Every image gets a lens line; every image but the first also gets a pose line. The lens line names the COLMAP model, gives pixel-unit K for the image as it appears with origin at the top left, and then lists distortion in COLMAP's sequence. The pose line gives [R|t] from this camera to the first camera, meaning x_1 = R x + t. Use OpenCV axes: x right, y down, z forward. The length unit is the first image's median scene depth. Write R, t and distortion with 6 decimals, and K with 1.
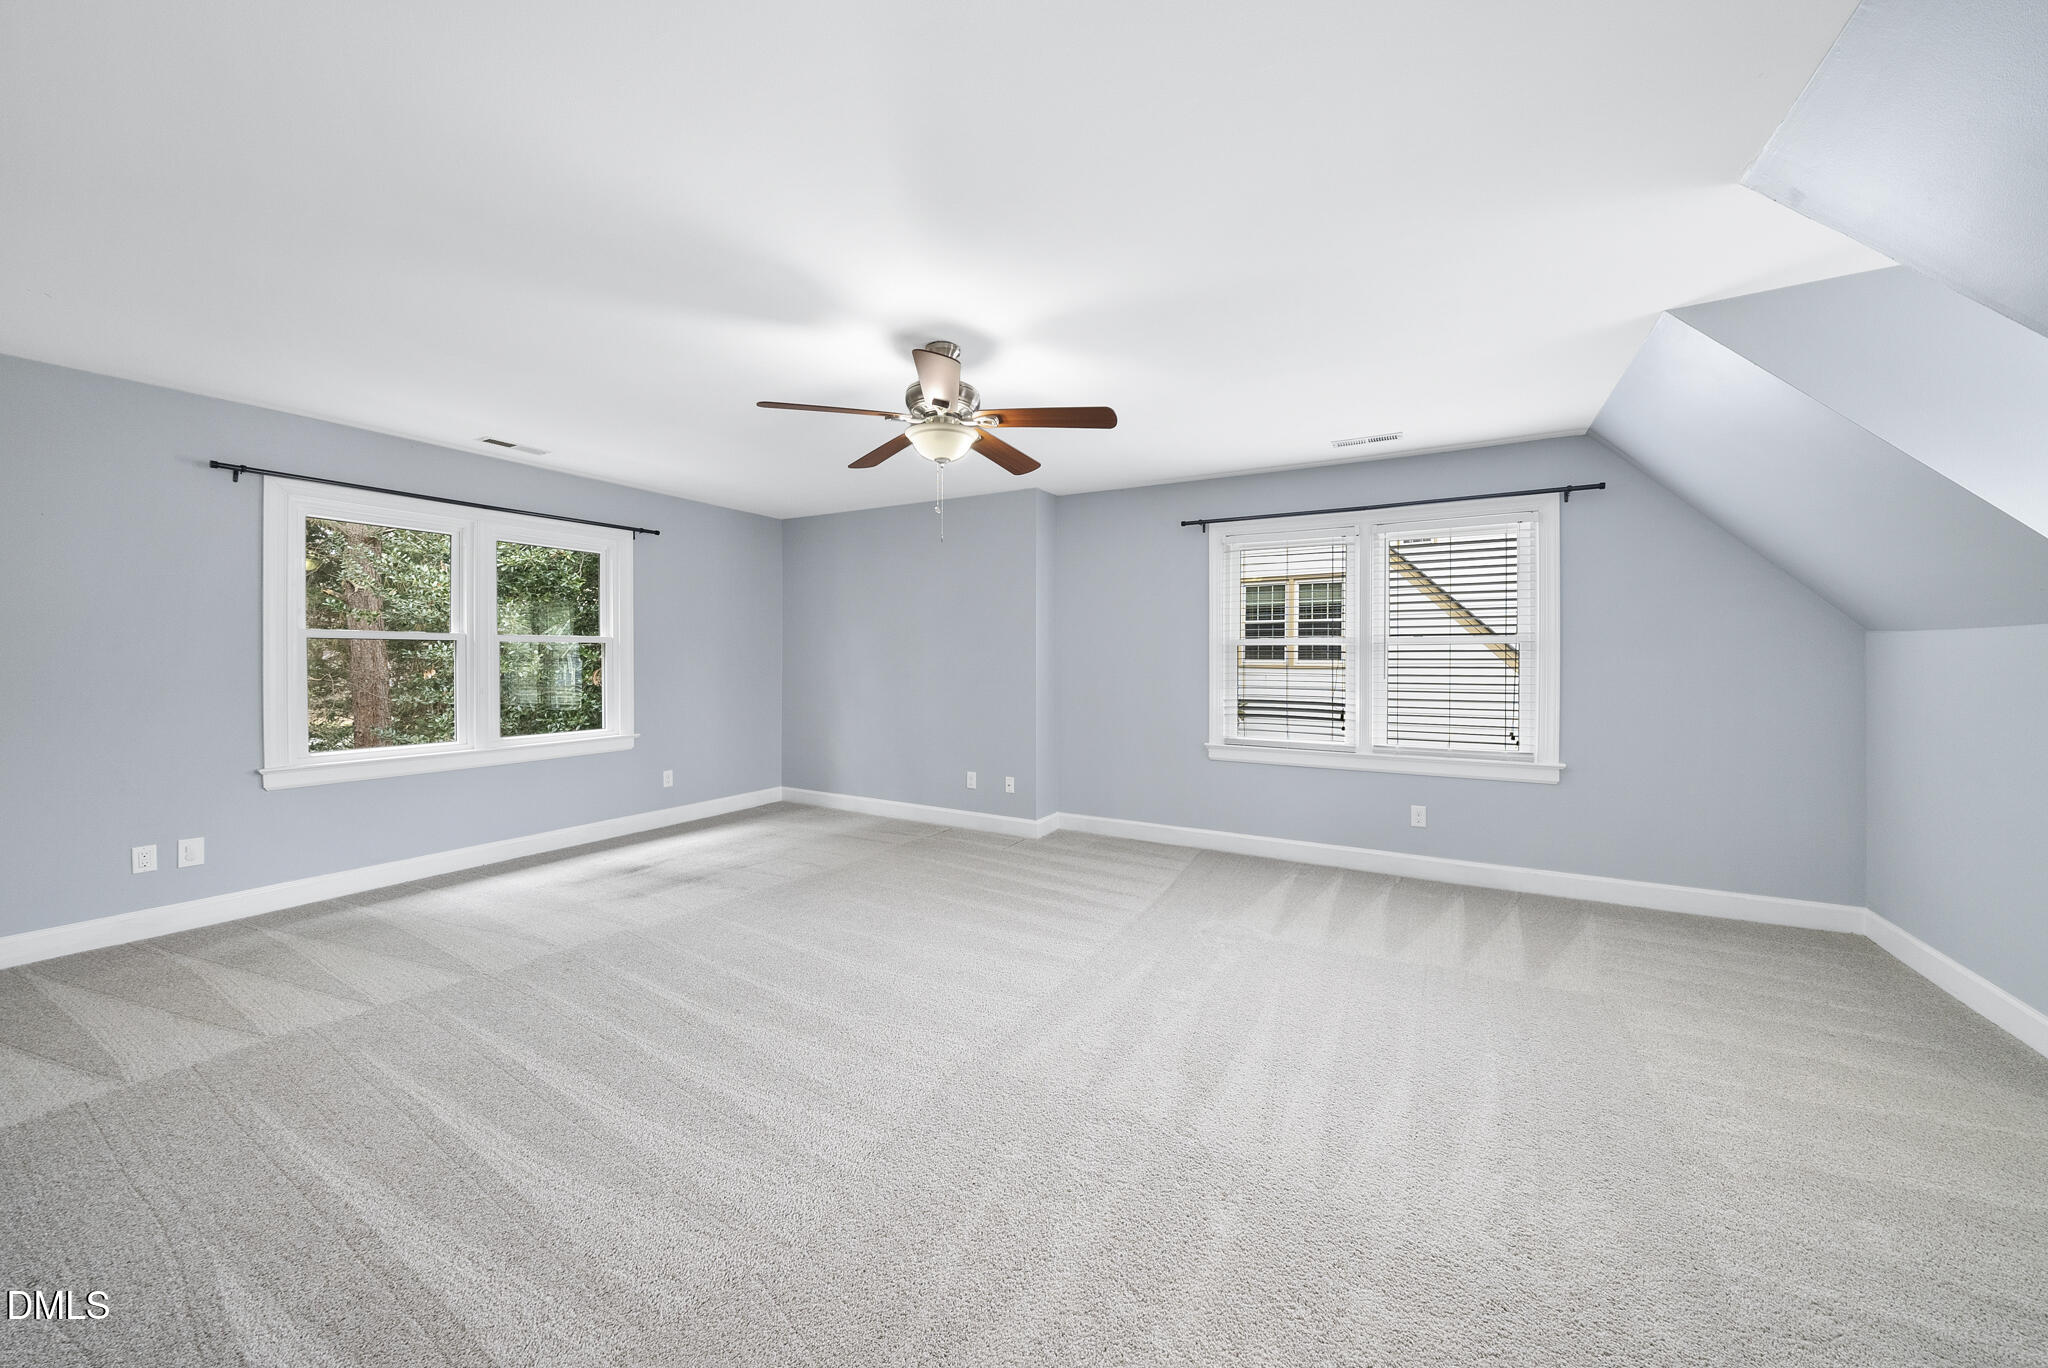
lens RADIAL K [[685.9, 0, 1036.3], [0, 685.9, 668.9], [0, 0, 1]] dist [-0.007101, 0.000026]
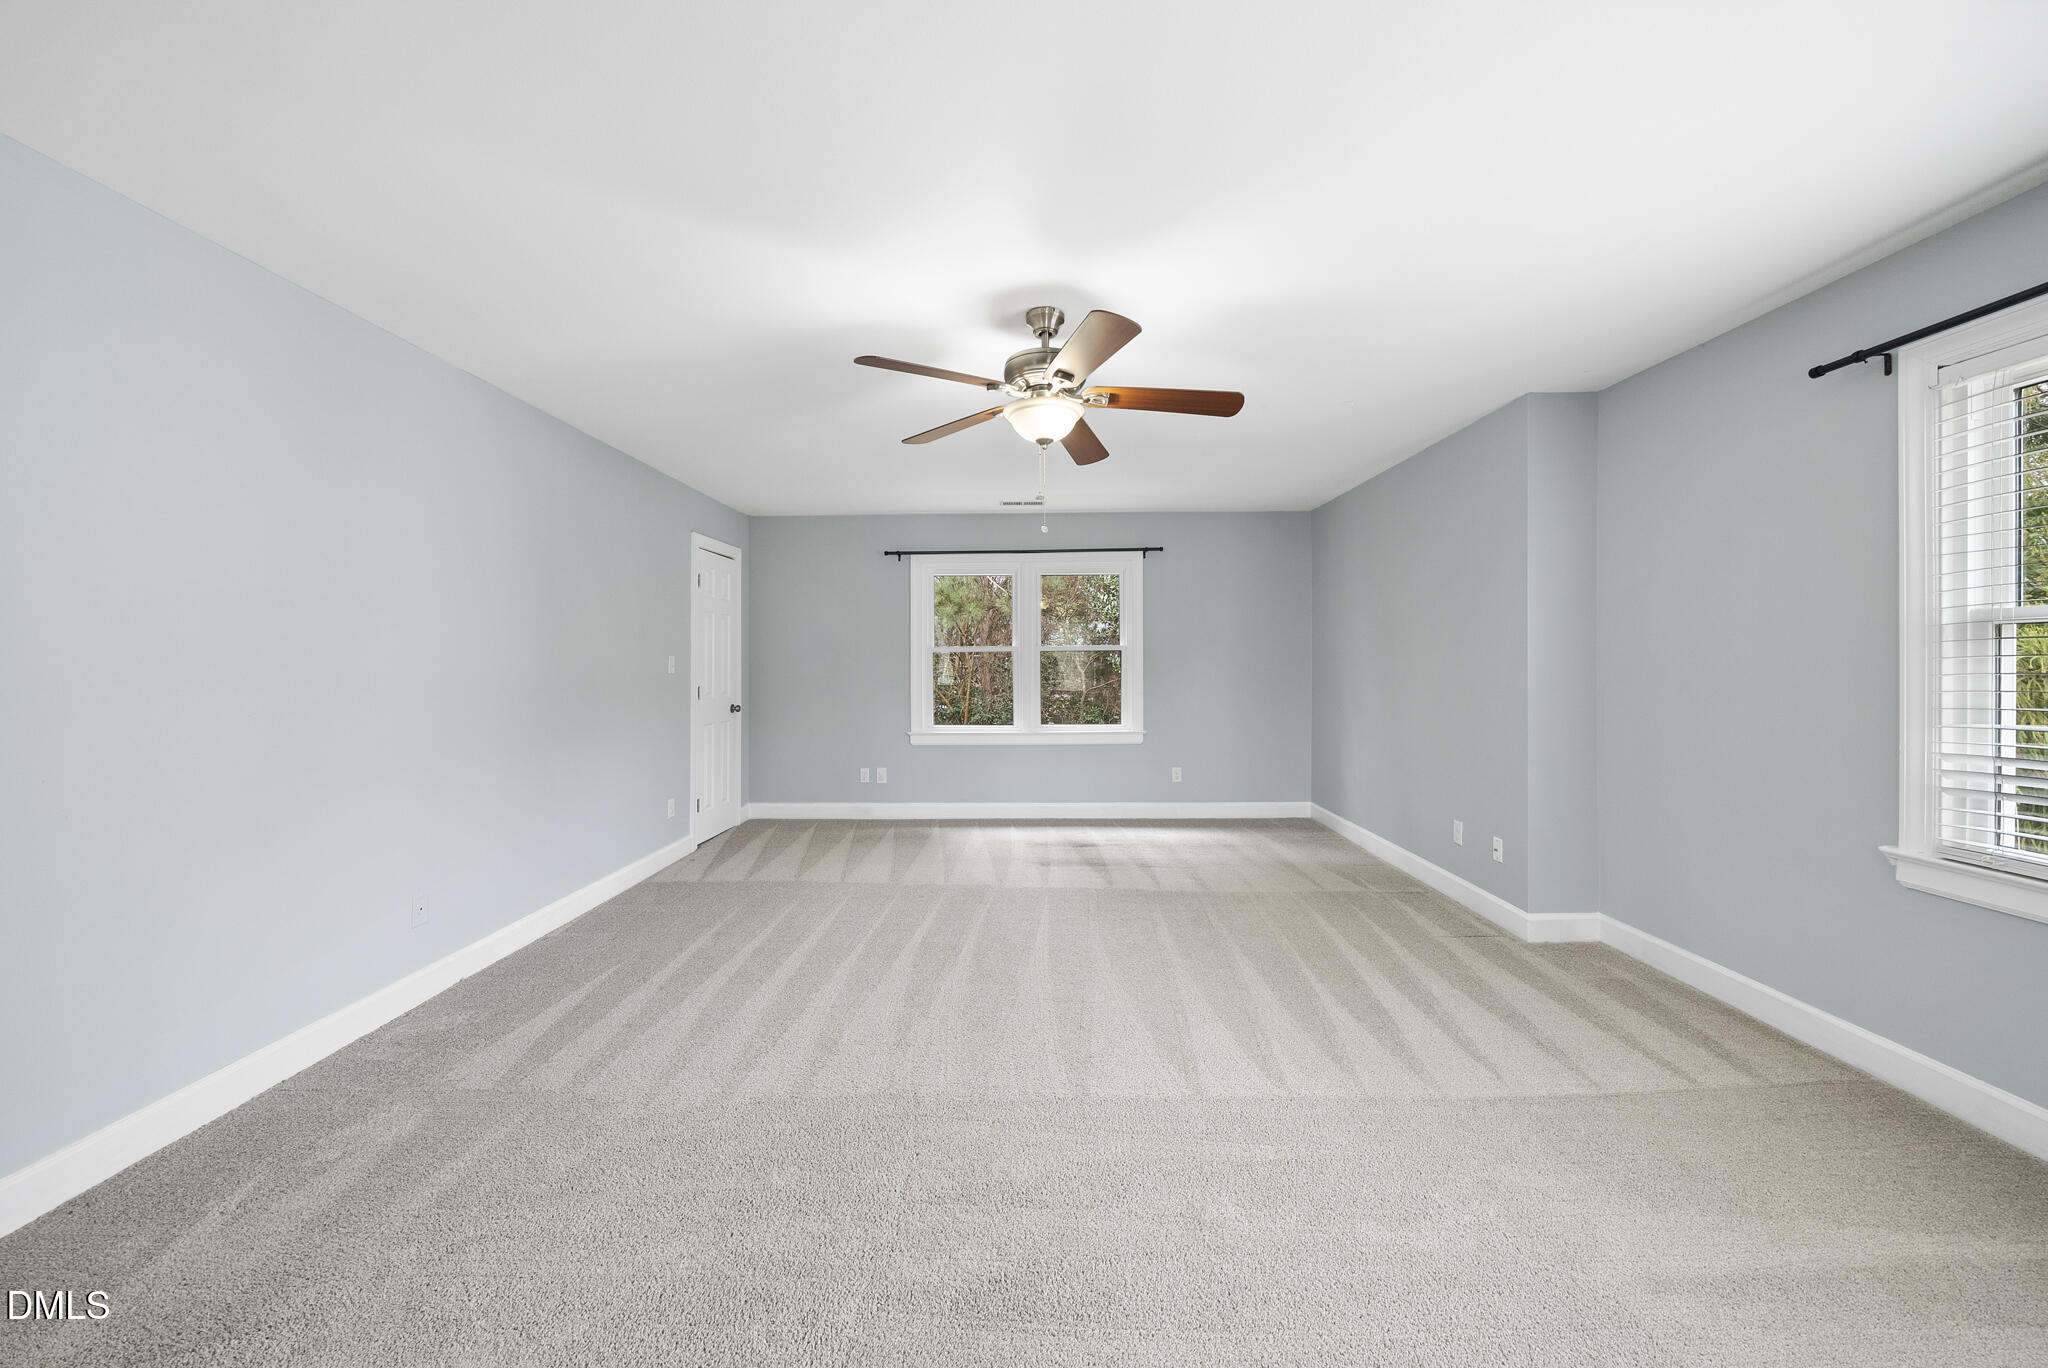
lens RADIAL K [[709.4, 0, 1056.6], [0, 709.4, 673.9], [0, 0, 1]] dist [-0.007336, -0.000095]
pose [[0.501360, 0.007061, -0.865210, 0.463420], [-0.006747, 0.999968, 0.004251, -0.003263], [0.865212, 0.003707, 0.501392, 0.380812]]
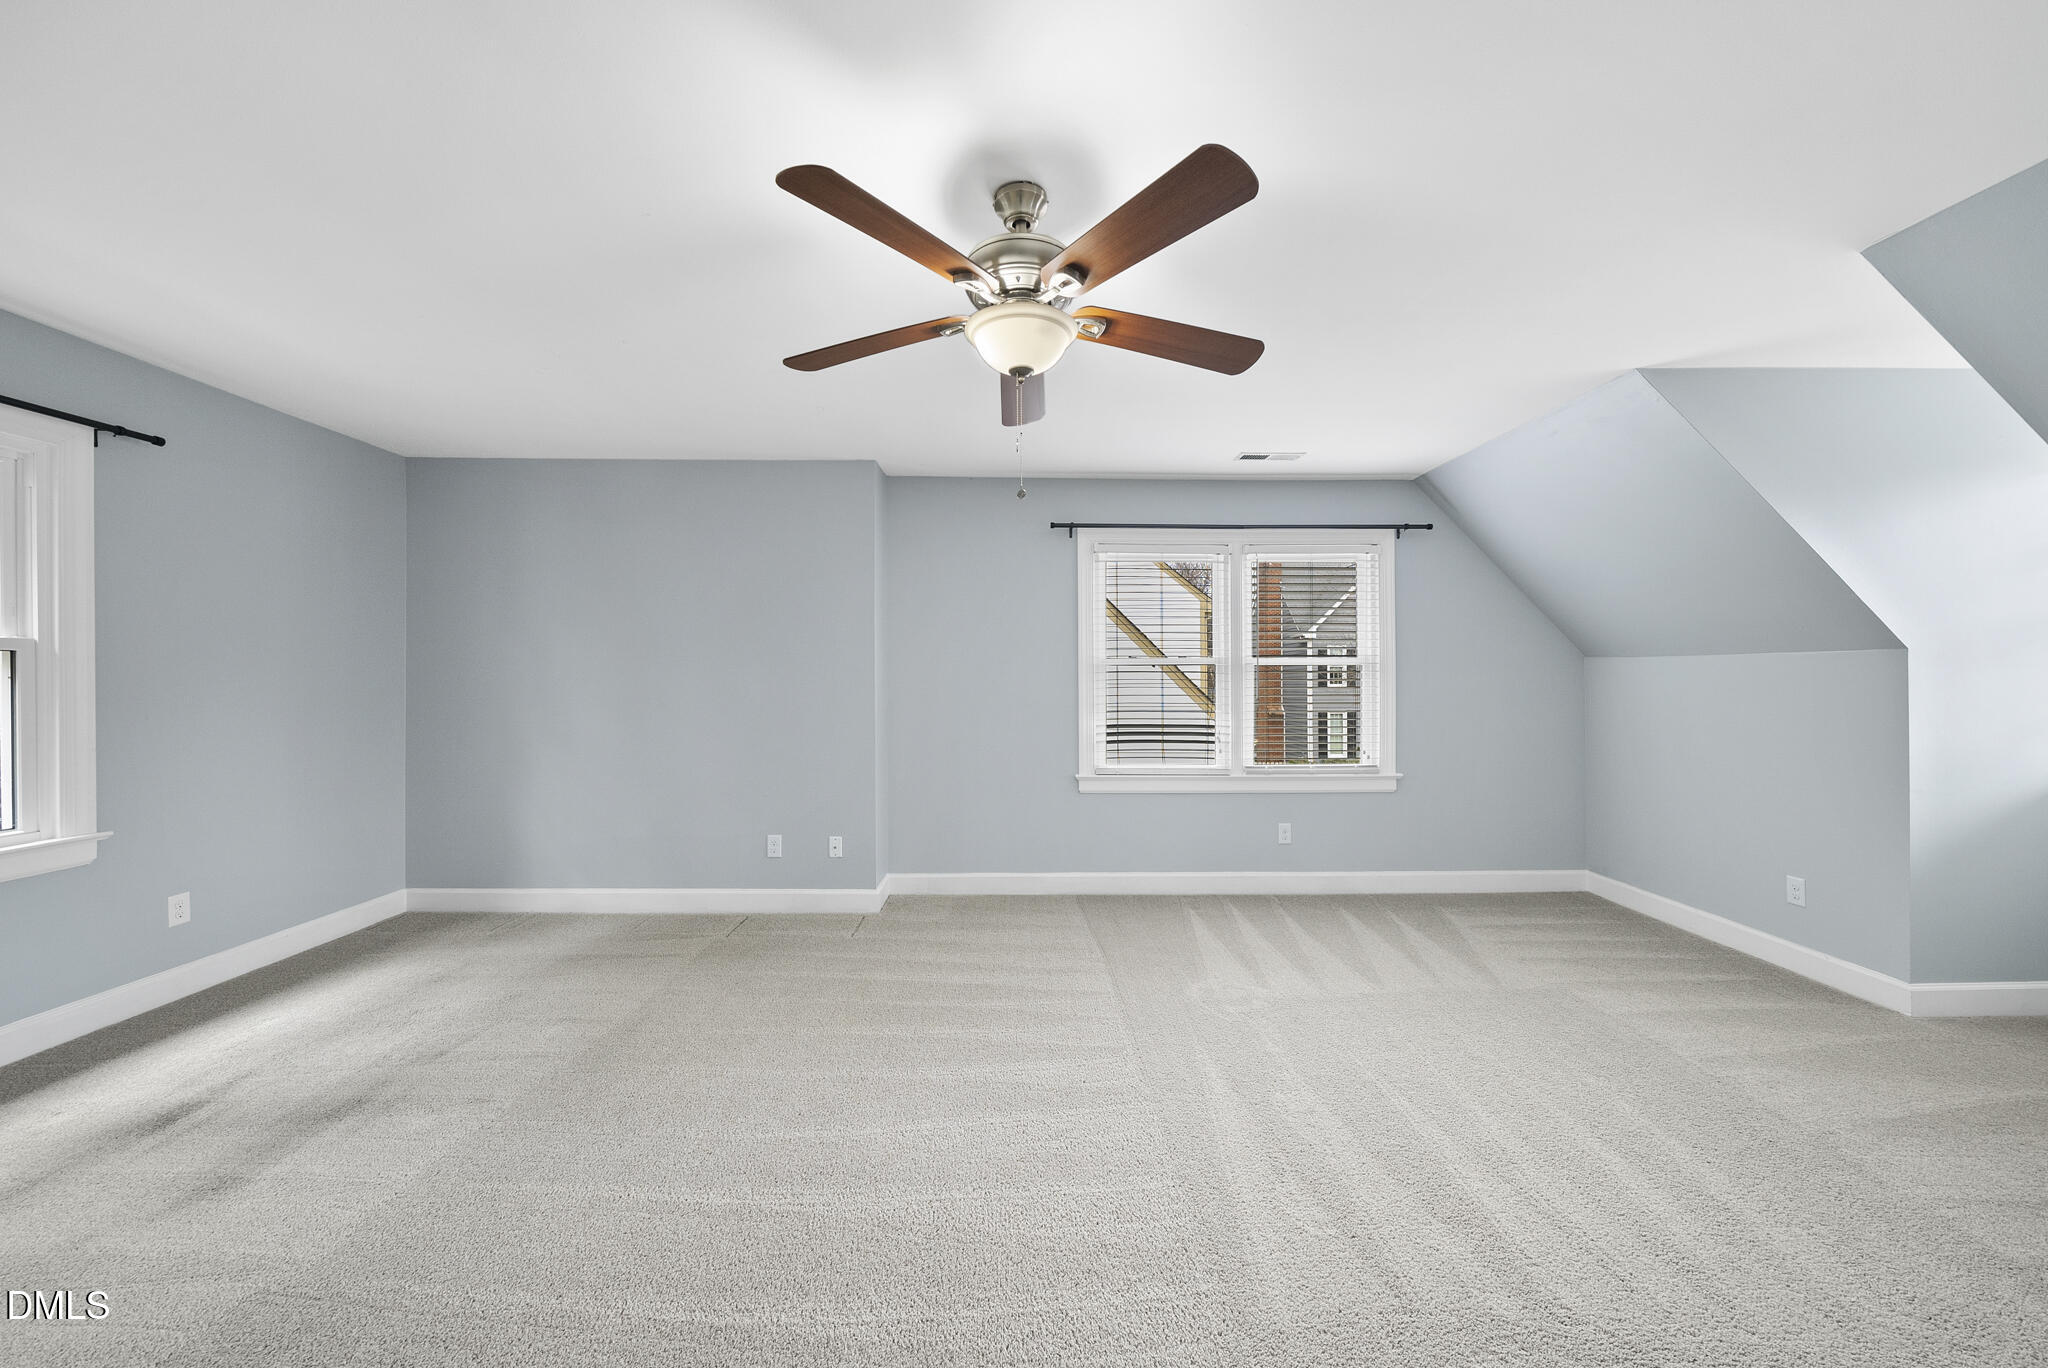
lens RADIAL K [[702.4, 0, 1024.0], [0, 702.4, 684.0], [0, 0, 1]] dist [-0.007103, -0.000250]
pose [[0.875156, -0.005287, 0.483813, -0.313141], [0.010020, 0.999924, -0.007197, -0.004303], [-0.483738, 0.011146, 0.875142, 0.295955]]
